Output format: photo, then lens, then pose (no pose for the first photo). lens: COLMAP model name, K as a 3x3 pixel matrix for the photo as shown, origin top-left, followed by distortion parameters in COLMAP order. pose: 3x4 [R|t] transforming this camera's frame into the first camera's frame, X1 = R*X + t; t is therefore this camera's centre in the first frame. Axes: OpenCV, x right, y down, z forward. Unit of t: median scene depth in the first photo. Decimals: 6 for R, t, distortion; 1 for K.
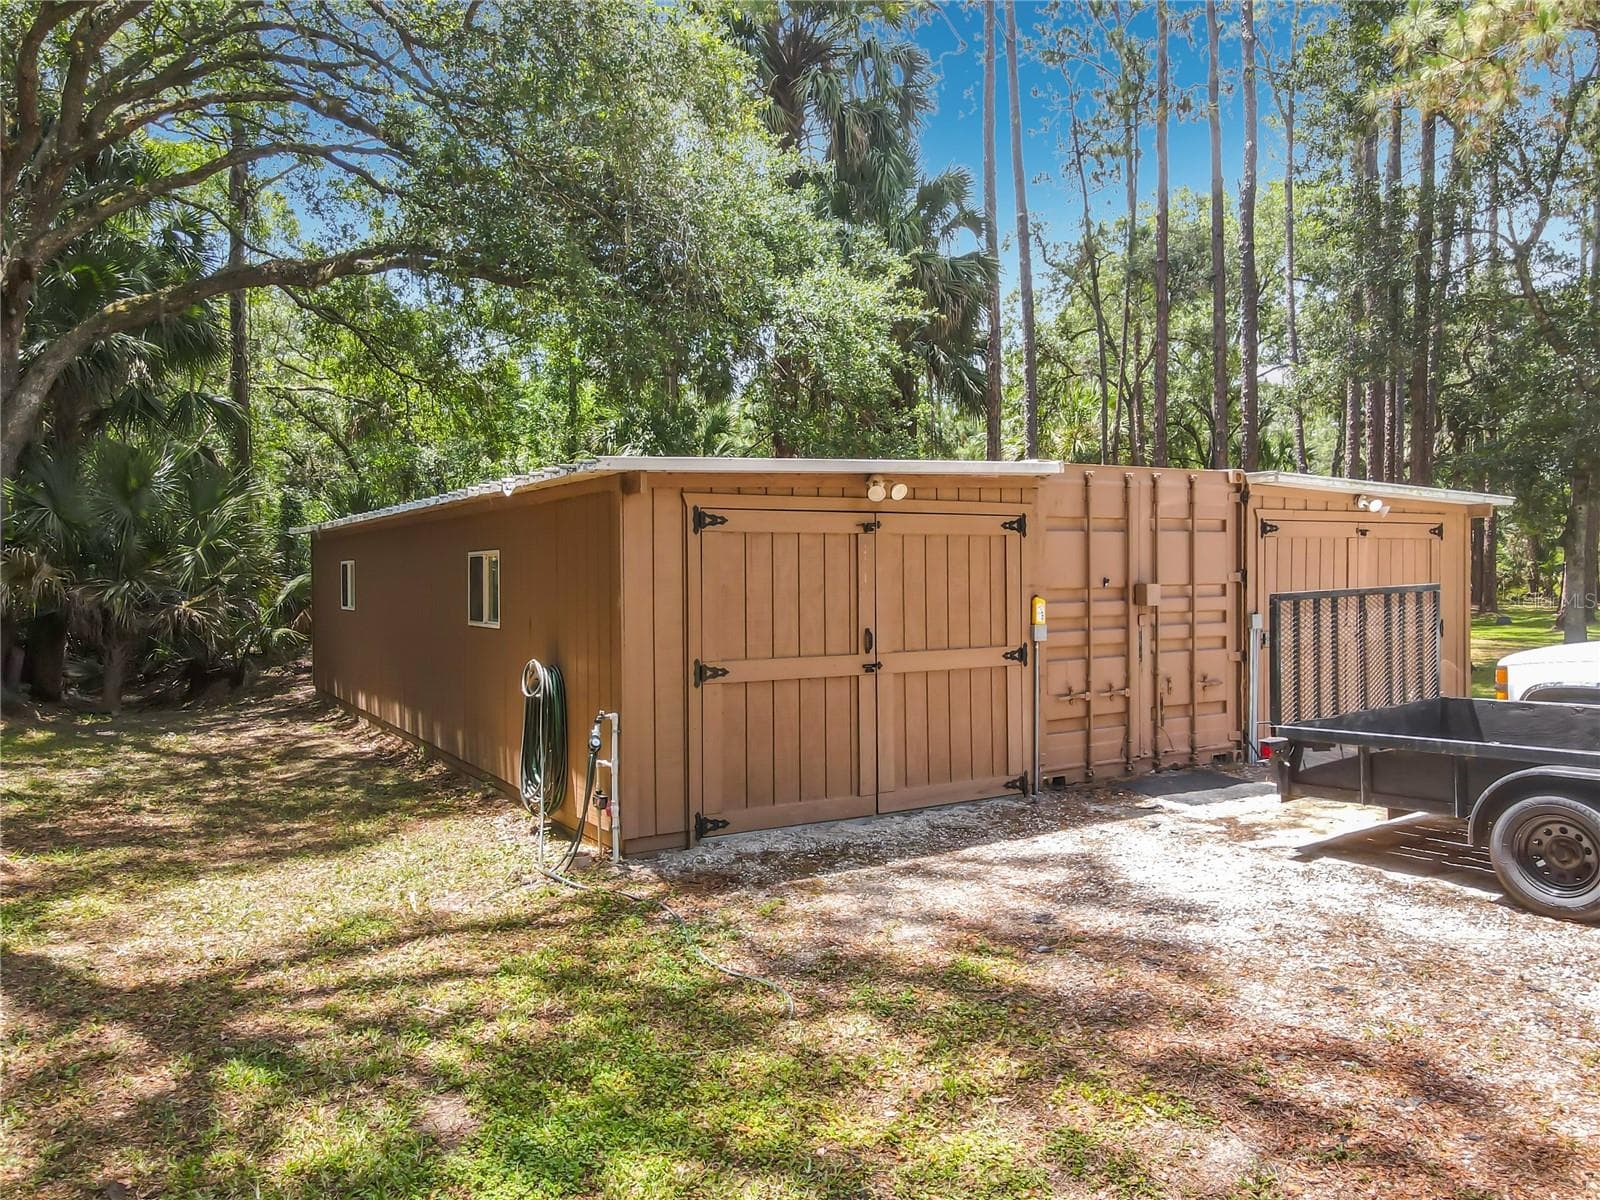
lens RADIAL K [[1149.6, 0, 800.0], [0, 1149.6, 600.0], [0, 0, 1]] dist [0.012018, 0.007199]
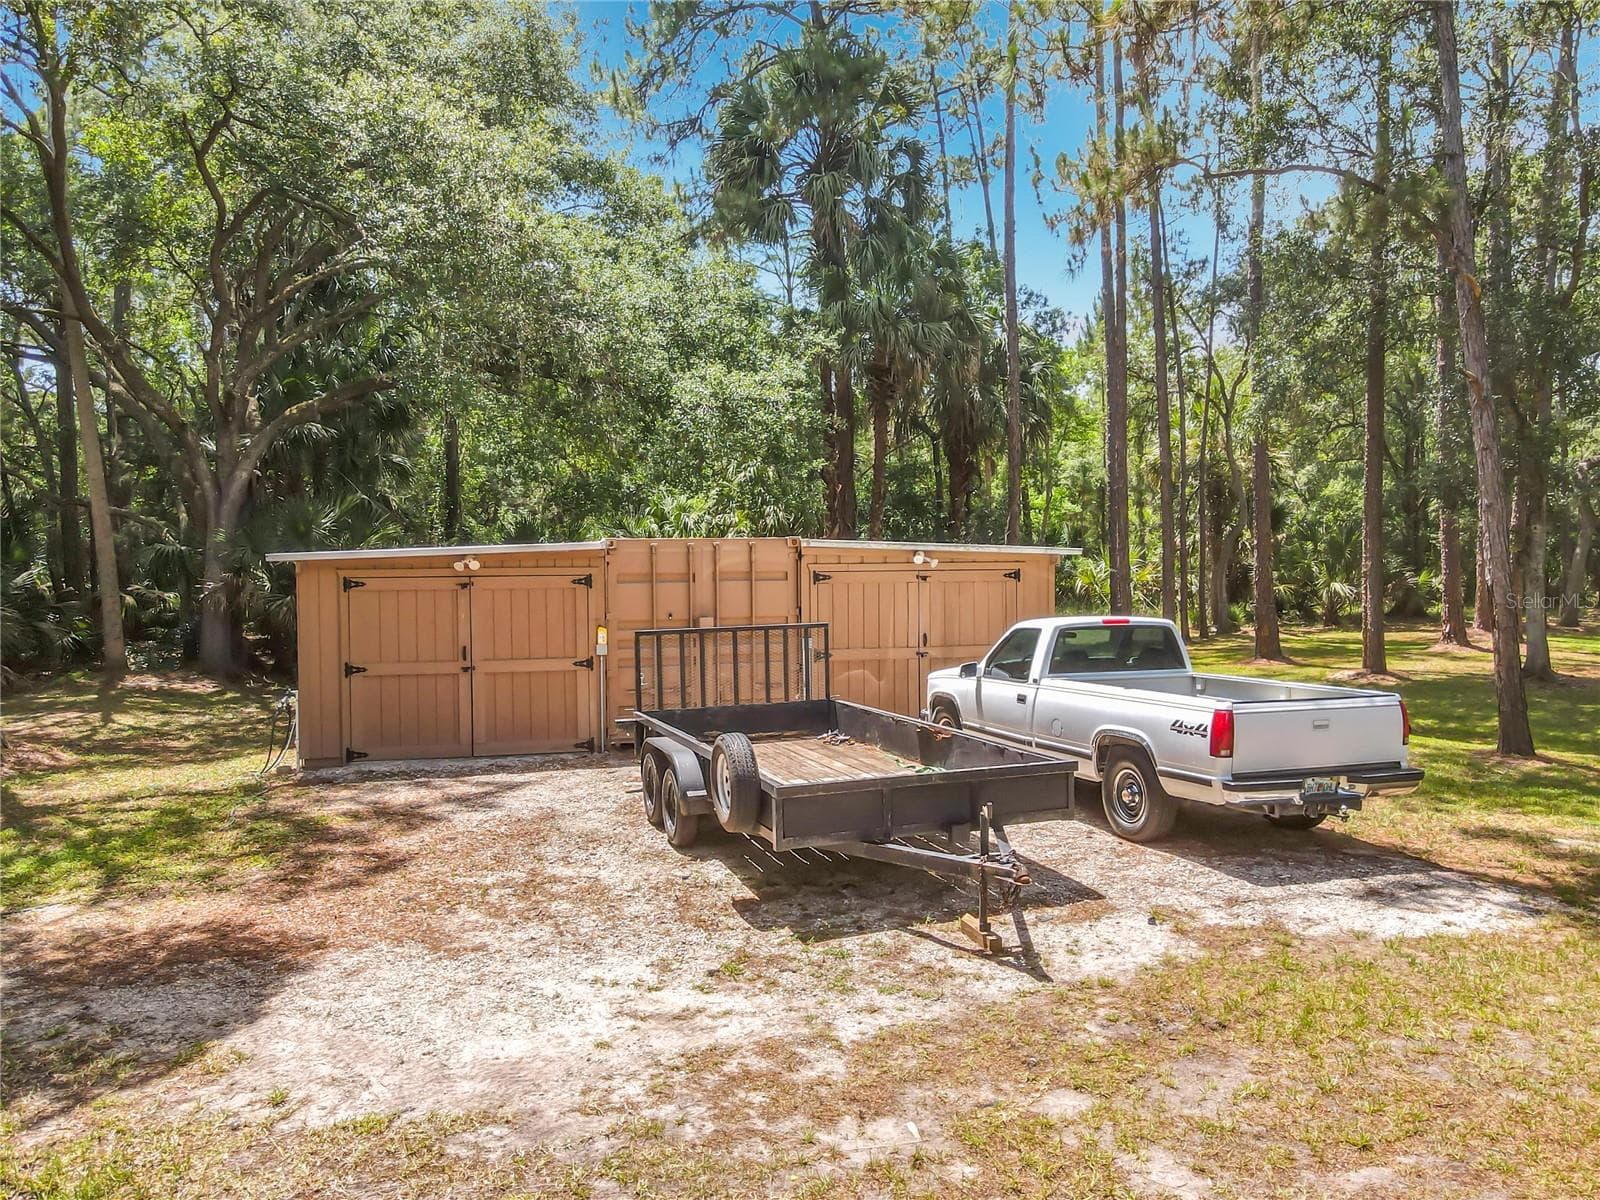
lens RADIAL K [[1149.6, 0, 800.0], [0, 1149.6, 600.0], [0, 0, 1]] dist [0.012018, 0.007199]
pose [[0.949398, 0.010293, -0.313908, 1.043558], [-0.006583, 0.999895, 0.012879, -0.066637], [0.314008, -0.010161, 0.949366, -0.439294]]
